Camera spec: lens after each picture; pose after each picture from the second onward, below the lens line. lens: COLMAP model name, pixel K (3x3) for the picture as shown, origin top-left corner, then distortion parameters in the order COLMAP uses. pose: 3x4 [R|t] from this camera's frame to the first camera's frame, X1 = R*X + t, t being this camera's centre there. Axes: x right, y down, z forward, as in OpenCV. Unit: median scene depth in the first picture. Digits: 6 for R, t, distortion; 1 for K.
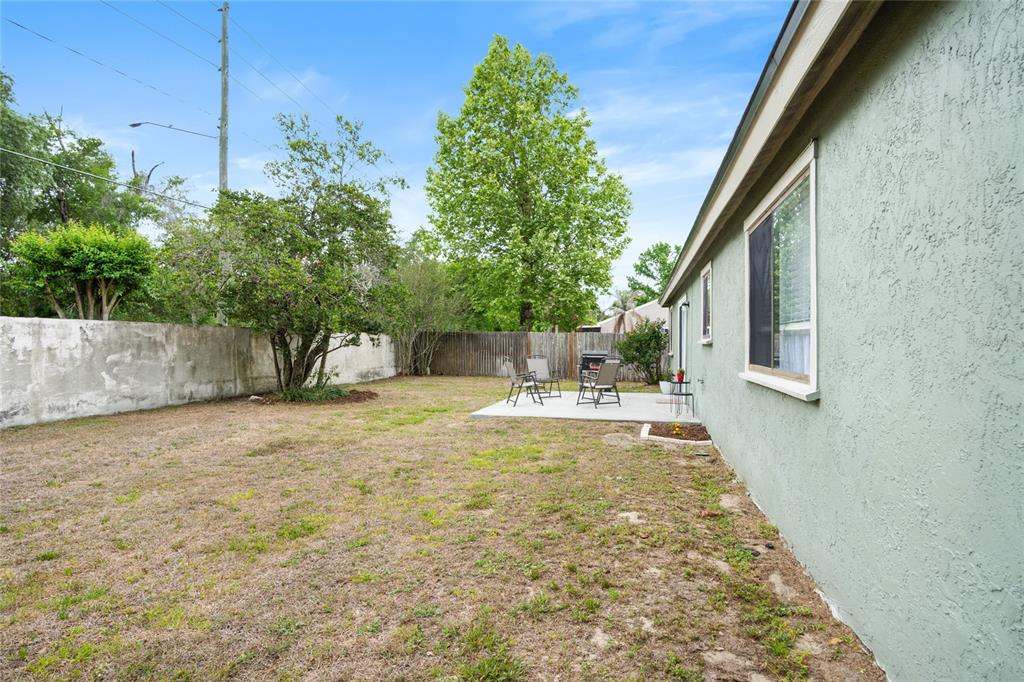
lens RADIAL K [[559.6, 0, 512.0], [0, 559.6, 341.0], [0, 0, 1]] dist [-0.001067, -0.000363]
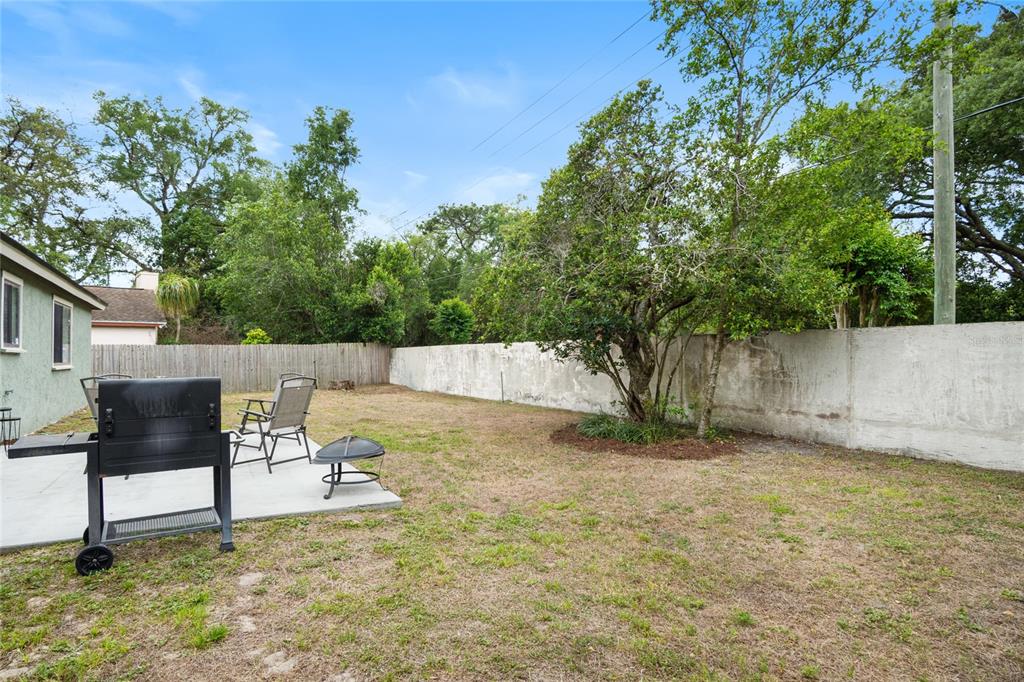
lens RADIAL K [[559.6, 0, 512.0], [0, 559.6, 341.0], [0, 0, 1]] dist [-0.001067, -0.000363]
pose [[-0.718946, -0.011876, -0.694965, 0.283711], [0.010983, 0.999535, -0.028443, 0.002328], [0.694979, -0.028081, -0.718481, 1.762627]]
